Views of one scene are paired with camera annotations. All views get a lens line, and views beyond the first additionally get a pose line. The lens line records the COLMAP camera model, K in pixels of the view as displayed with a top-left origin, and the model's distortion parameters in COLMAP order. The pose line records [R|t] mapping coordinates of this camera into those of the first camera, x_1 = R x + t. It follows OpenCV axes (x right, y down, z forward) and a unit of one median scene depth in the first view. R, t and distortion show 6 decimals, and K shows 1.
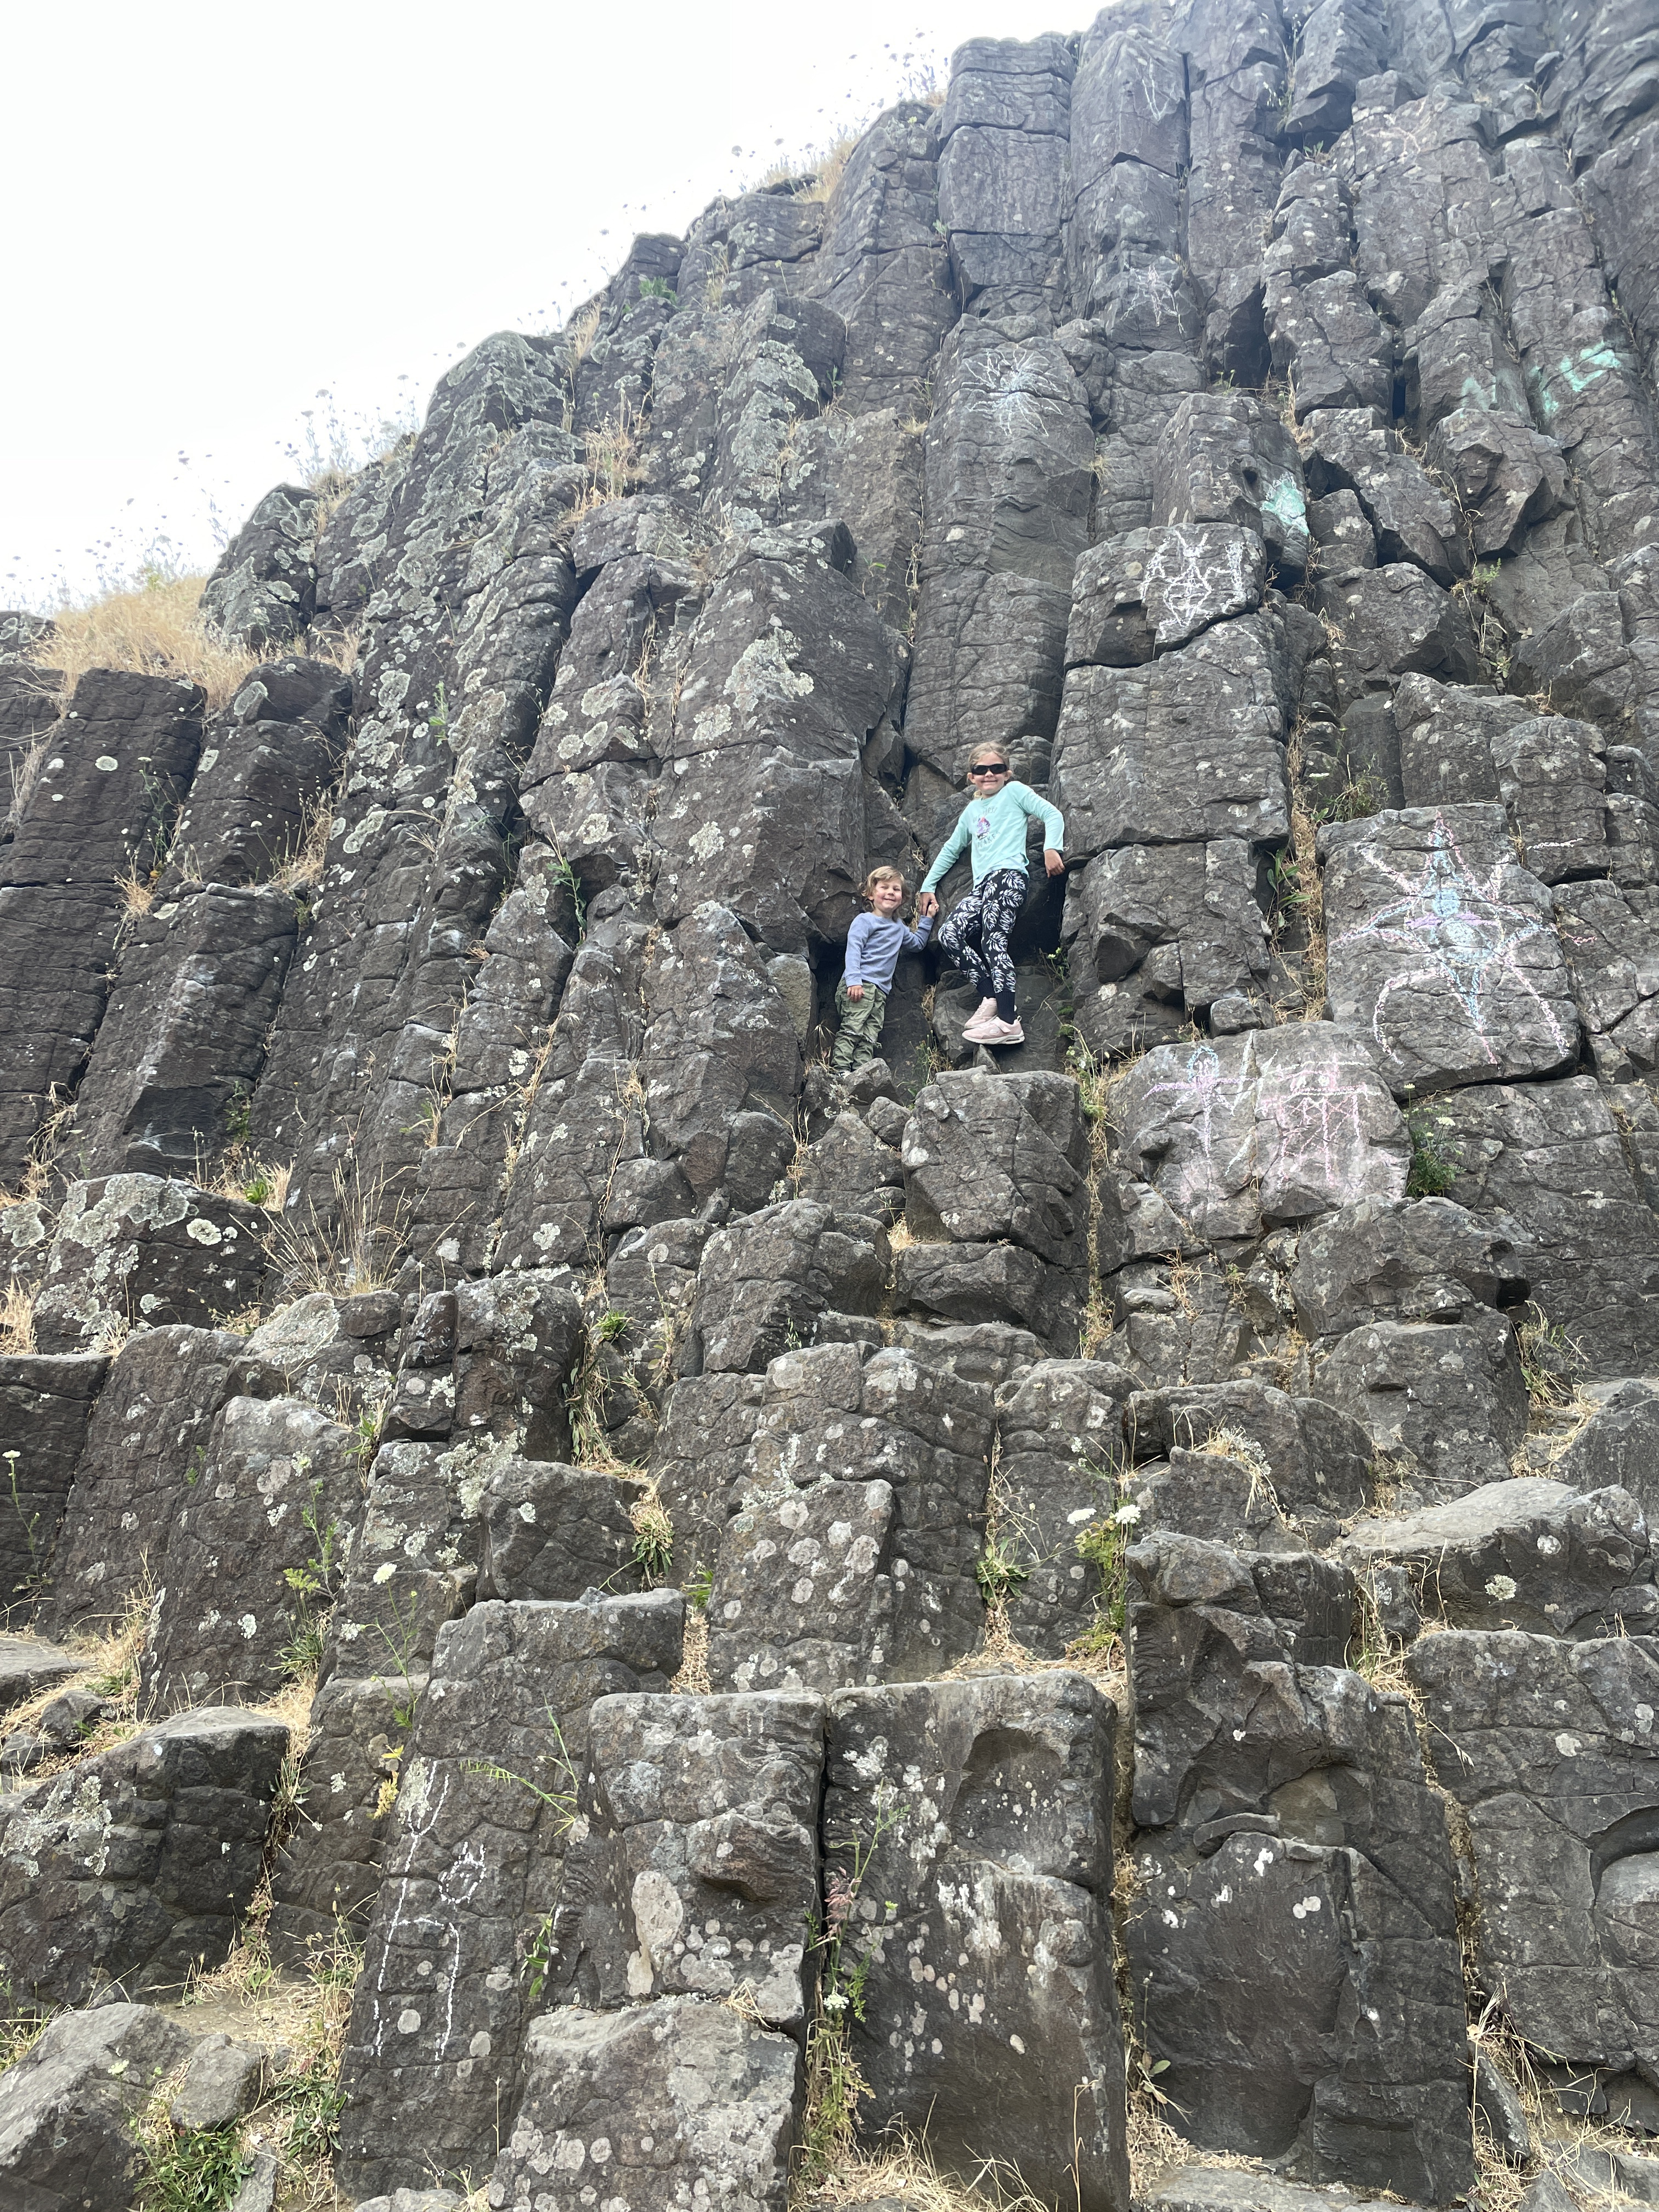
lens RADIAL K [[1885.6, 0, 829.5], [0, 1885.6, 1106.0], [0, 0, 1]] dist [0.124382, -0.239347]
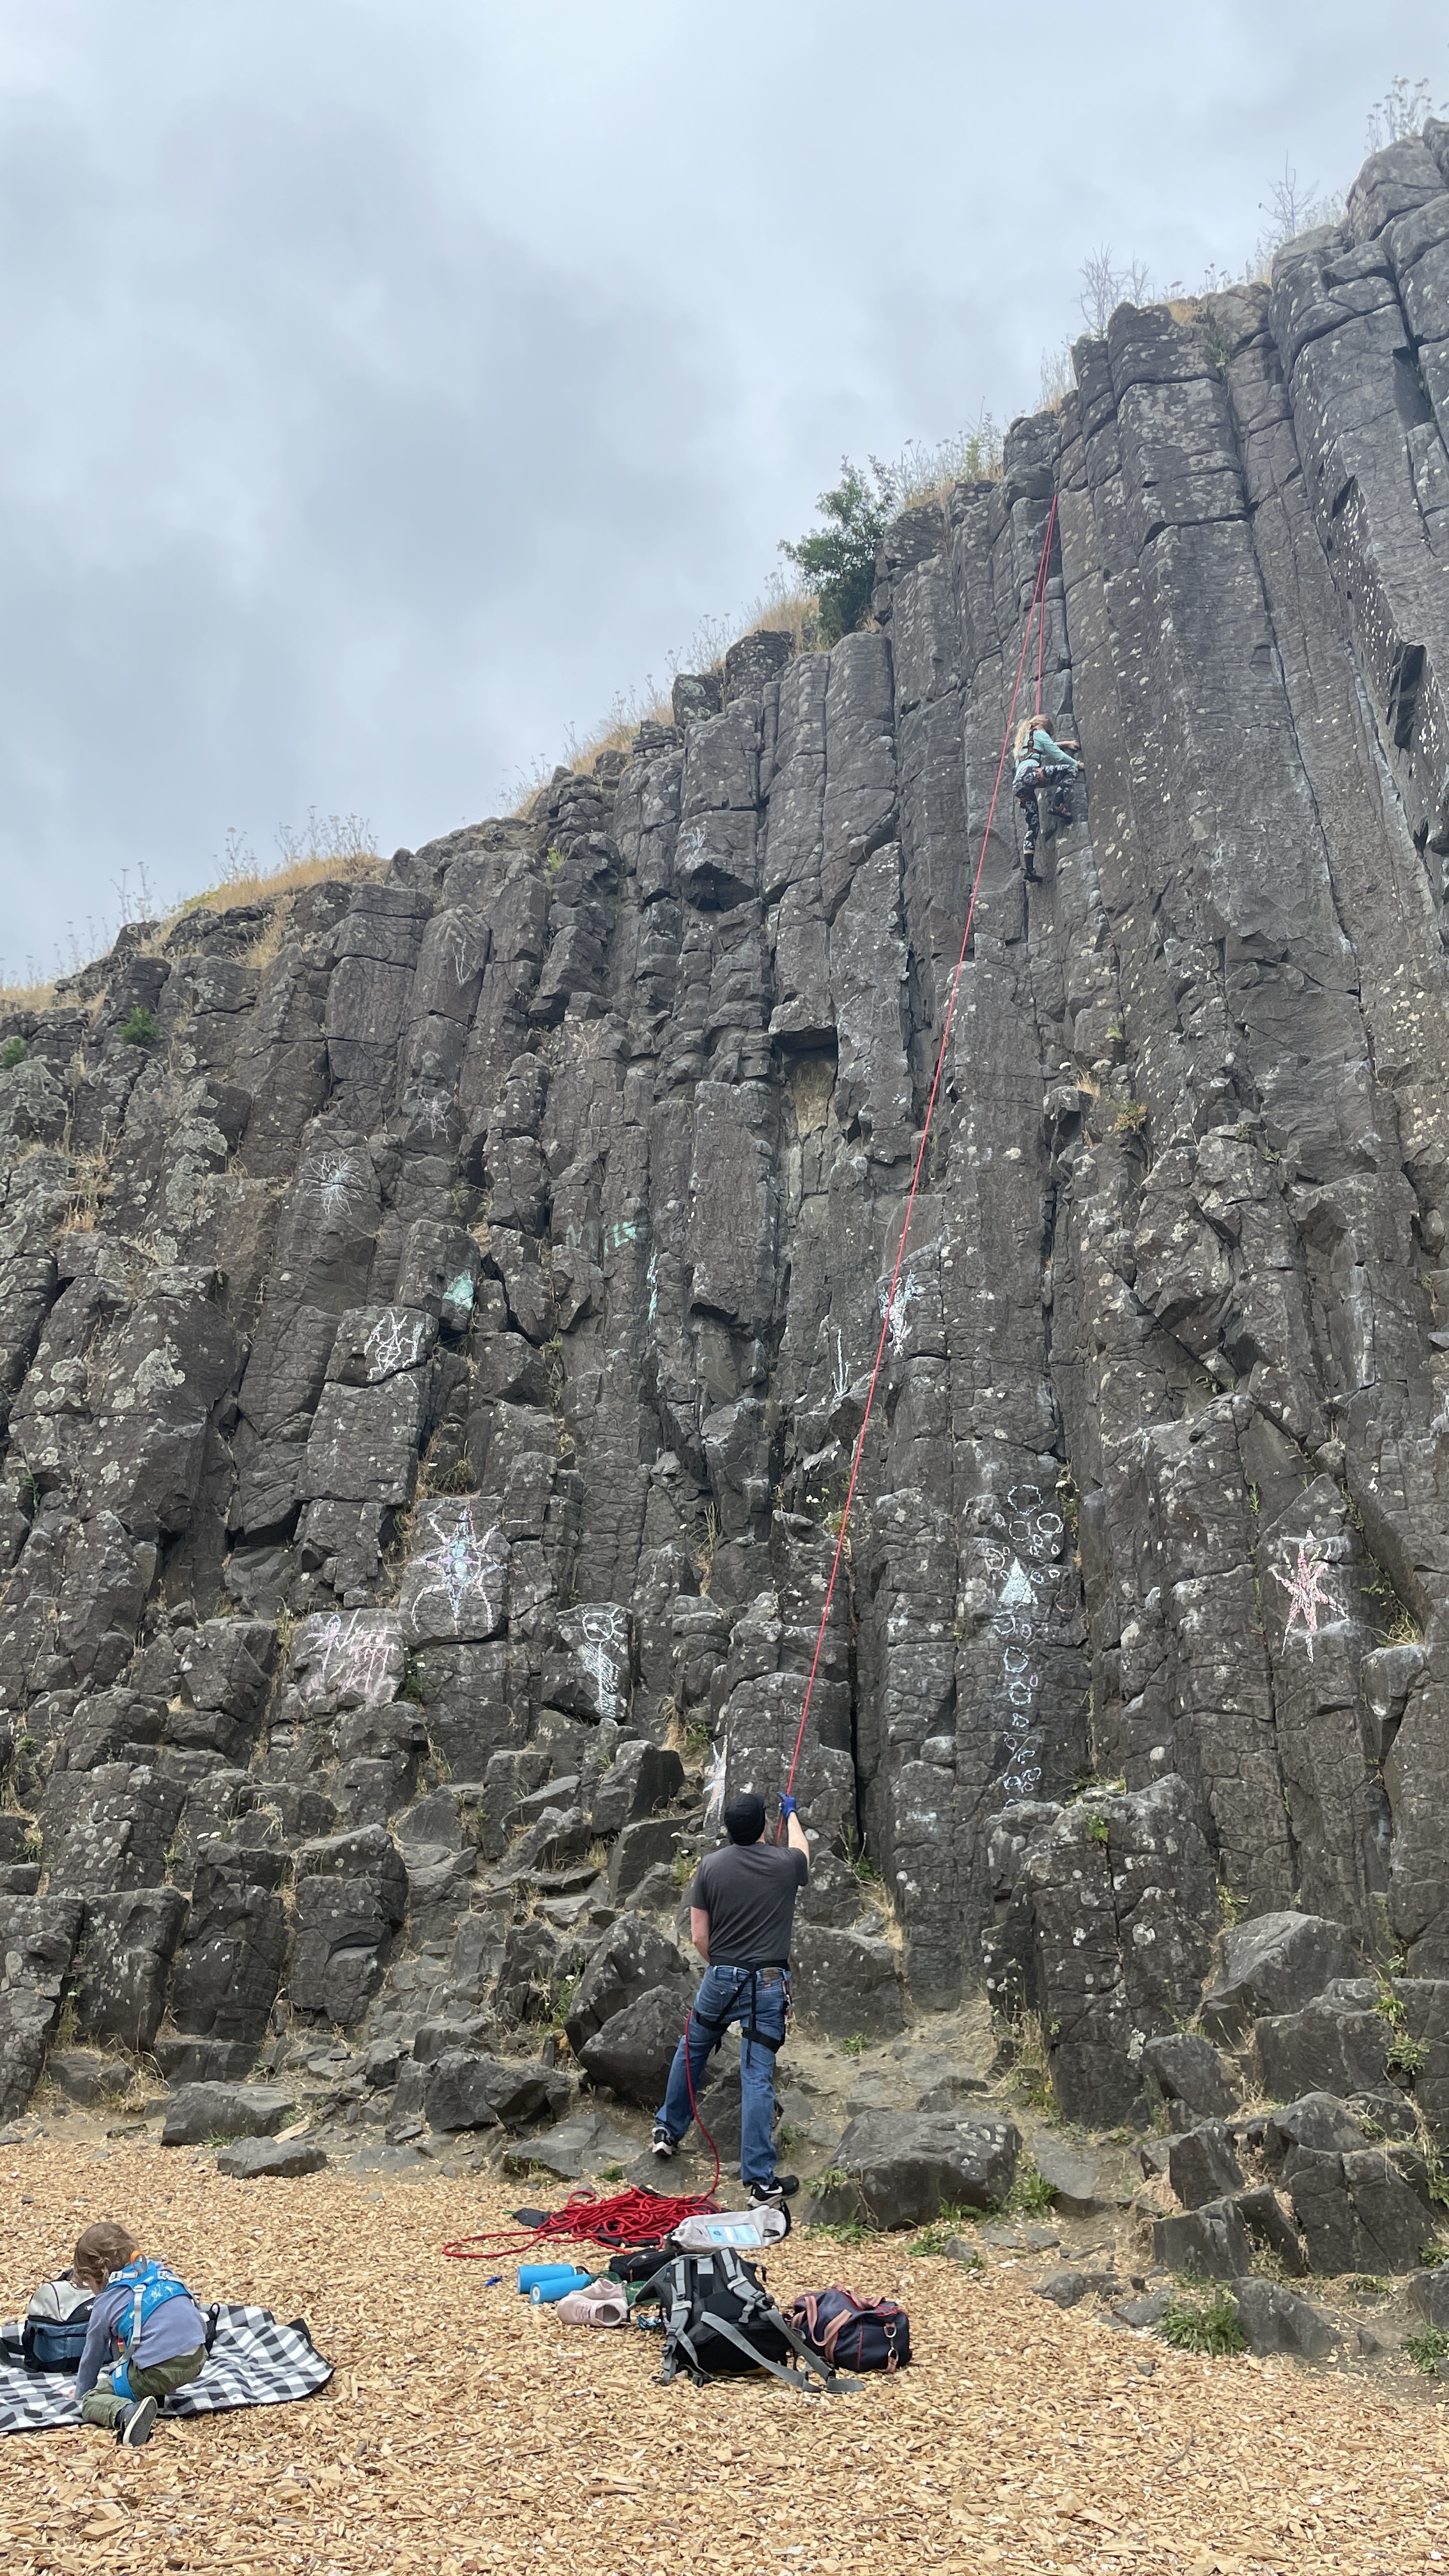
lens RADIAL K [[1895.2, 0, 724.5], [0, 1895.2, 1288.0], [0, 0, 1]] dist [0.088547, -0.143853]
pose [[0.976554, 0.082954, 0.198647, 0.155291], [-0.066948, 0.994044, -0.085989, -0.223658], [-0.204597, 0.070674, 0.976292, -1.115487]]
